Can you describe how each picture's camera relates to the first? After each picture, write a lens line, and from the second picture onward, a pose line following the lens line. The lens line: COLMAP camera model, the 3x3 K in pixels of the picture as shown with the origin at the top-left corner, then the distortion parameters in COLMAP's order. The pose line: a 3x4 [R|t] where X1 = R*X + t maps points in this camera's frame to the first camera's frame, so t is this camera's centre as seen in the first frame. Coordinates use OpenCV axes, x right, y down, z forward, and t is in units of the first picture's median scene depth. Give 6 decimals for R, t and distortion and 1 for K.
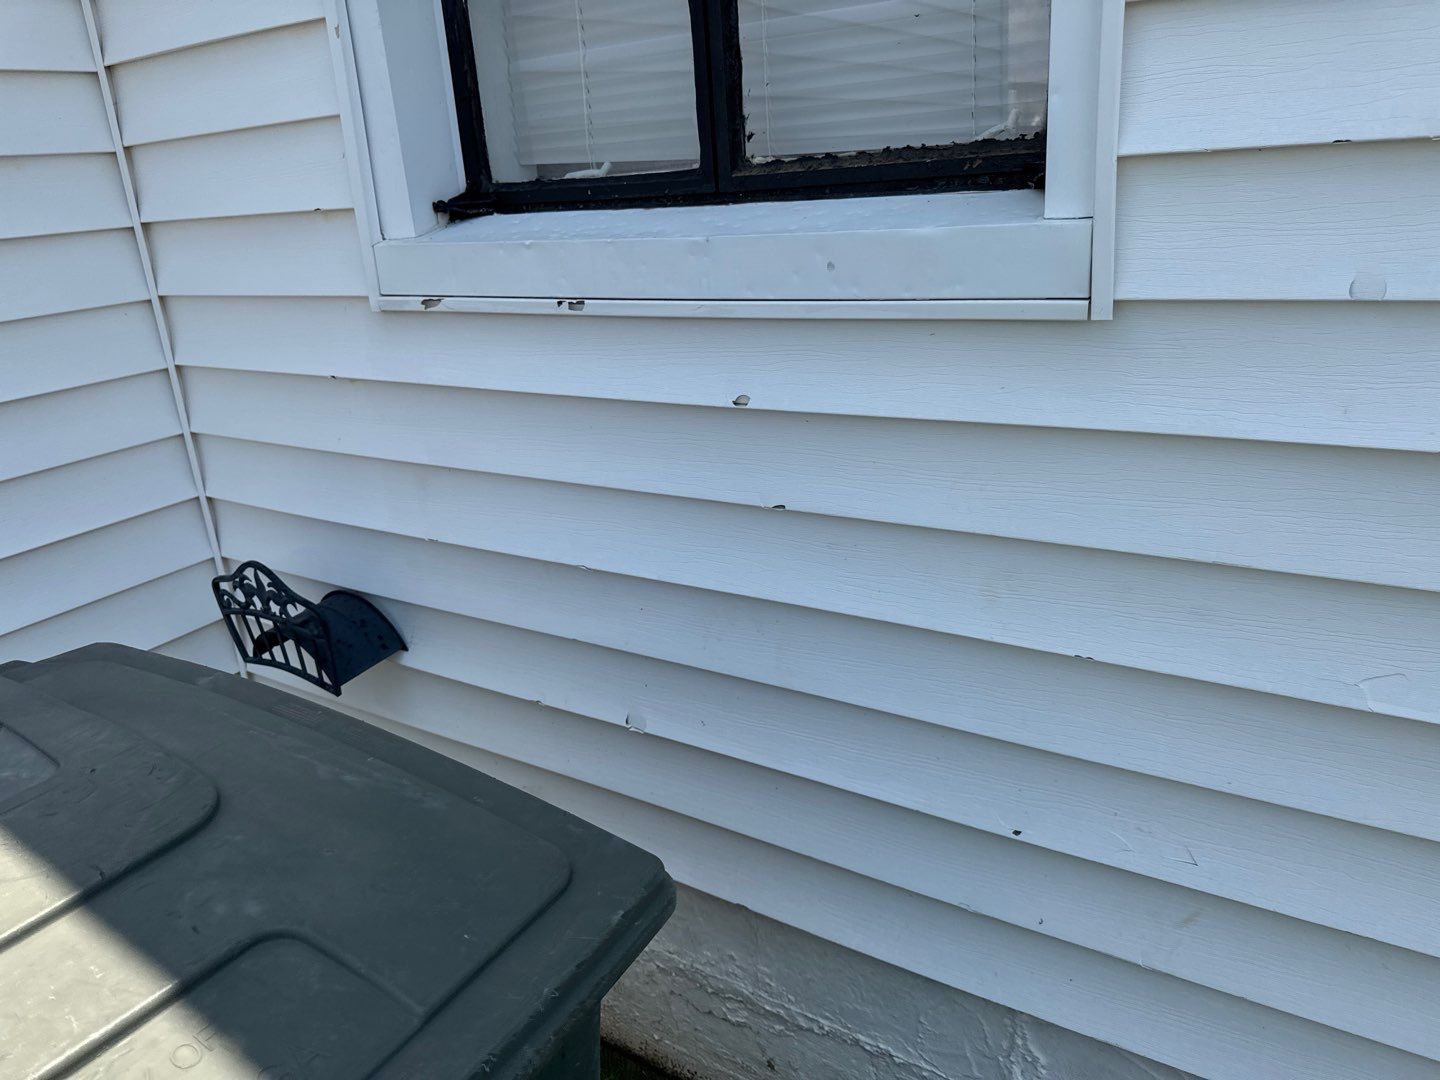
lens RADIAL K [[1048.4, 0, 732.1], [0, 1048.4, 539.4], [0, 0, 1]] dist [0.061512, -0.056442]
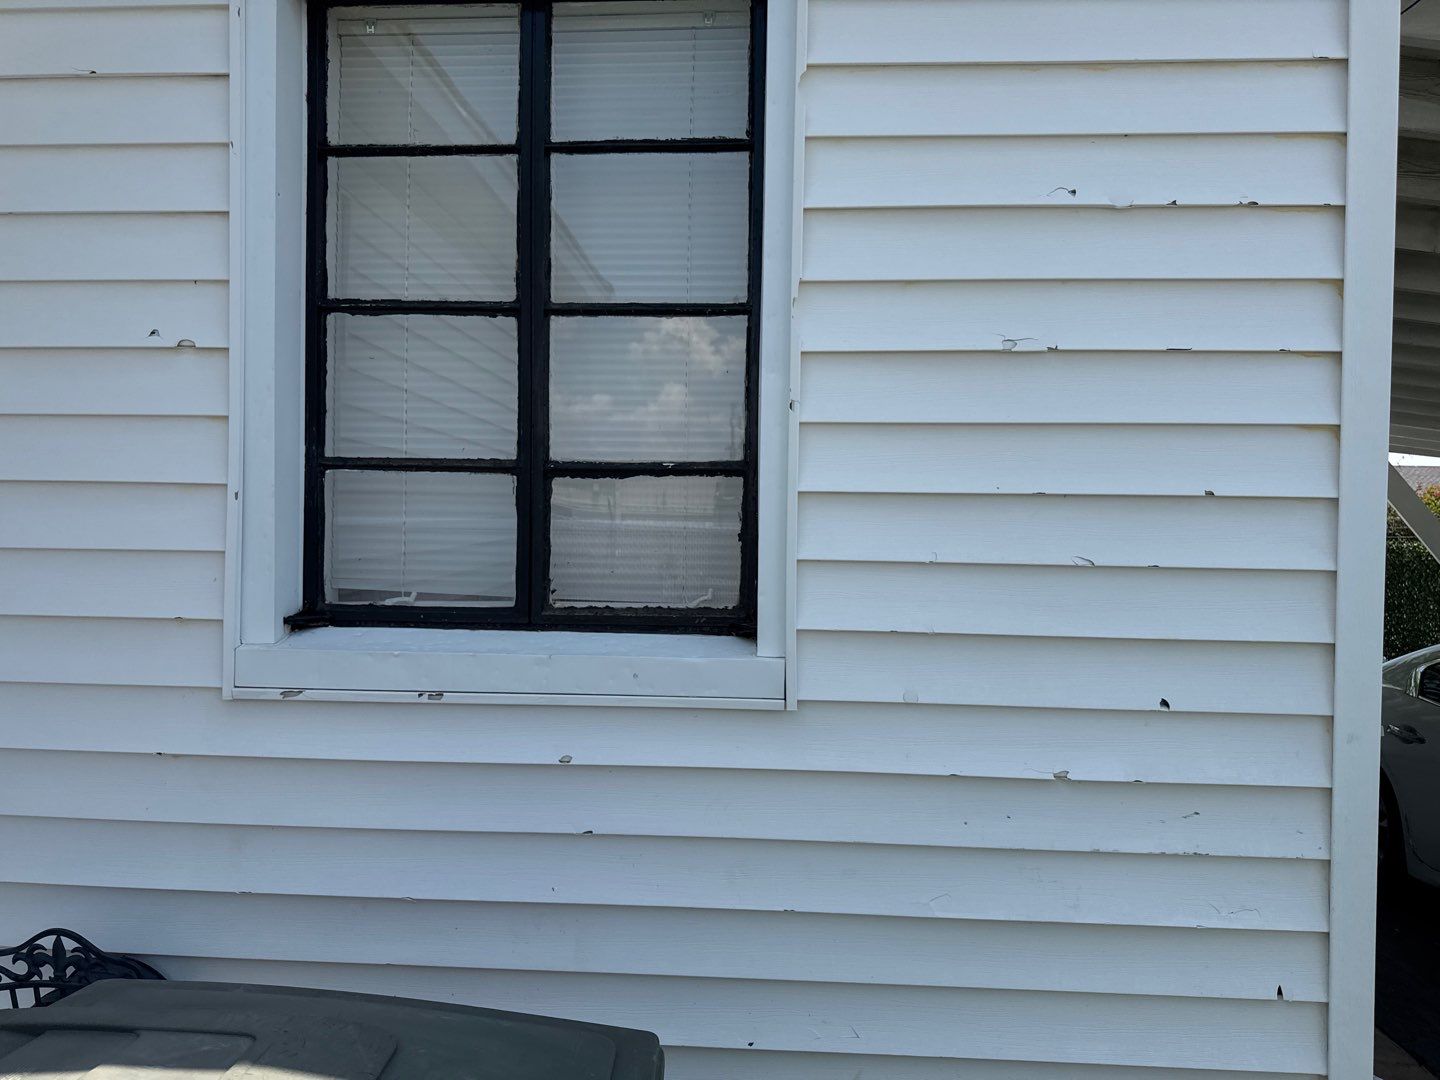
lens RADIAL K [[1048.4, 0, 724.4], [0, 1048.4, 535.5], [0, 0, 1]] dist [0.061512, -0.056442]
pose [[0.869833, 0.076944, 0.487309, -0.513734], [0.091300, 0.945595, -0.312273, 0.052606], [-0.484824, 0.316117, 0.815485, -0.418831]]
